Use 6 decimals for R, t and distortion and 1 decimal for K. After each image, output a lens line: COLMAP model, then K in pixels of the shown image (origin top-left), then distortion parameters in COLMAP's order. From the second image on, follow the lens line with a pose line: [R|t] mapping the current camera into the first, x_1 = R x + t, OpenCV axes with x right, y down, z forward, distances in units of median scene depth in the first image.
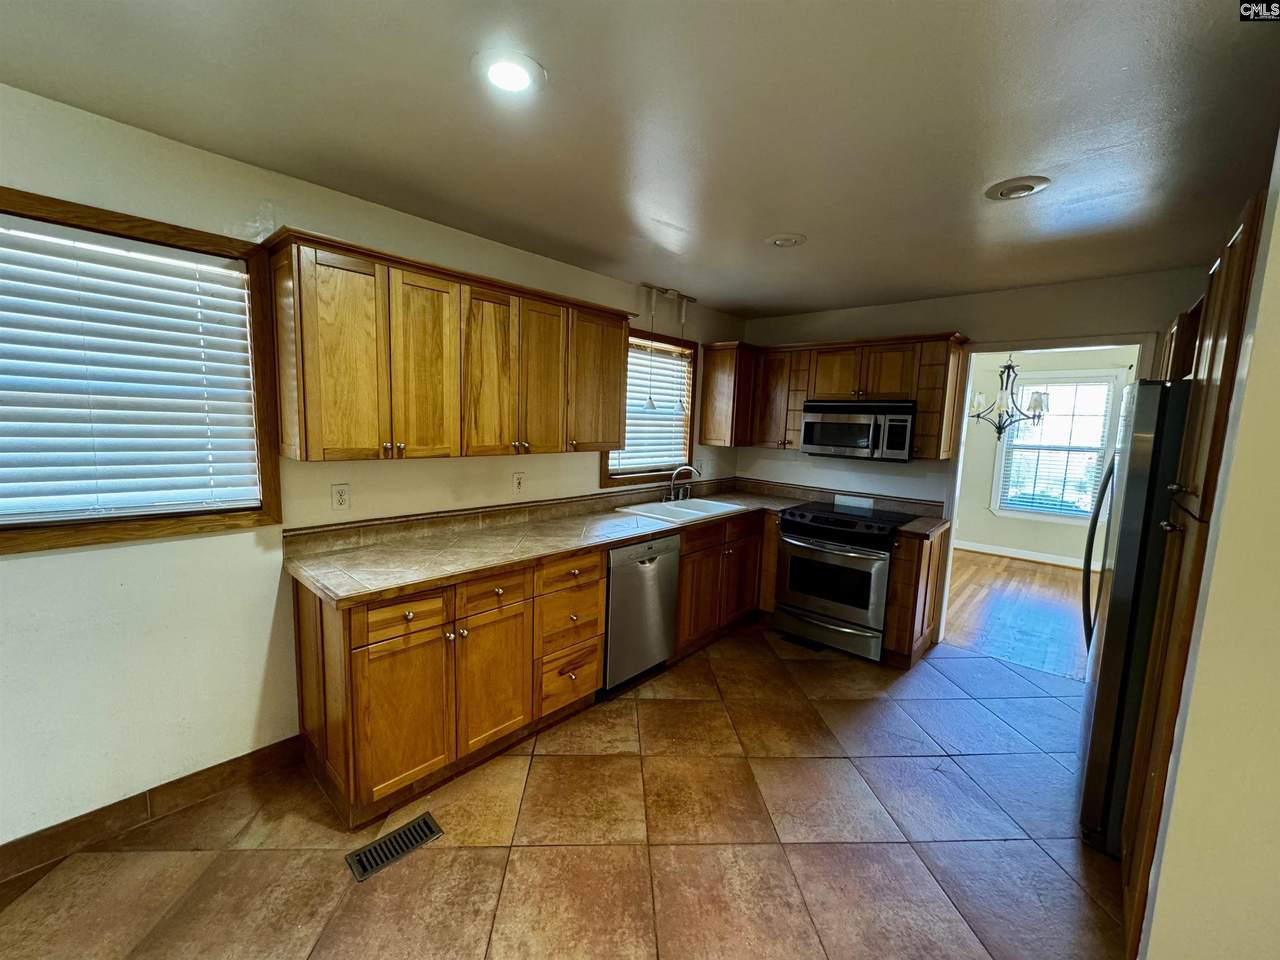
lens RADIAL K [[511.6, 0, 640.0], [0, 511.6, 480.0], [0, 0, 1]] dist [-0.002034, -0.000207]
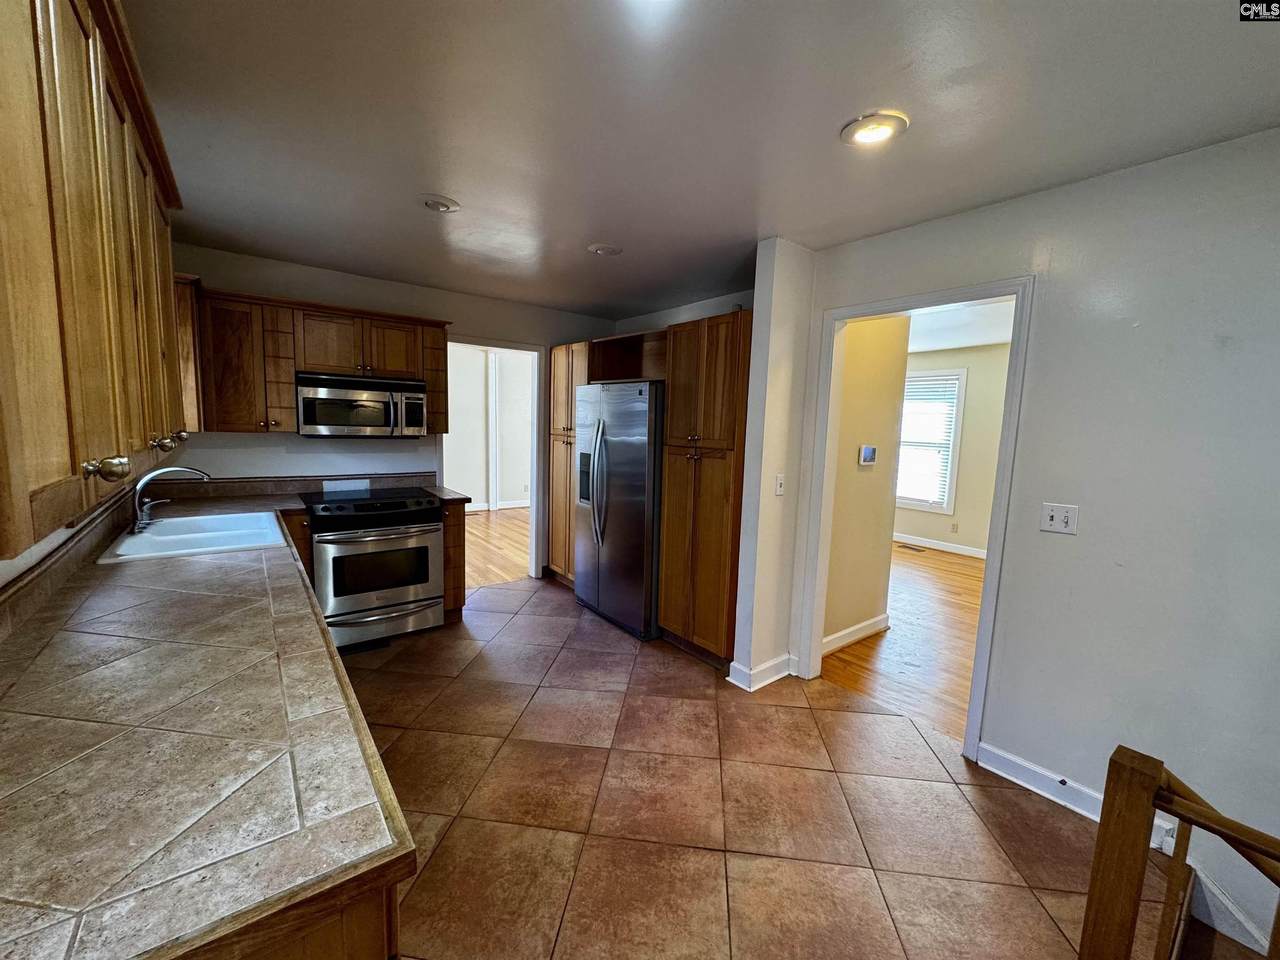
lens RADIAL K [[511.6, 0, 640.0], [0, 511.6, 480.0], [0, 0, 1]] dist [-0.002034, -0.000207]
pose [[0.174943, -0.140538, 0.974497, -0.646437], [0.091188, 0.987819, 0.126089, -0.059341], [-0.980347, 0.066804, 0.185627, 0.521332]]
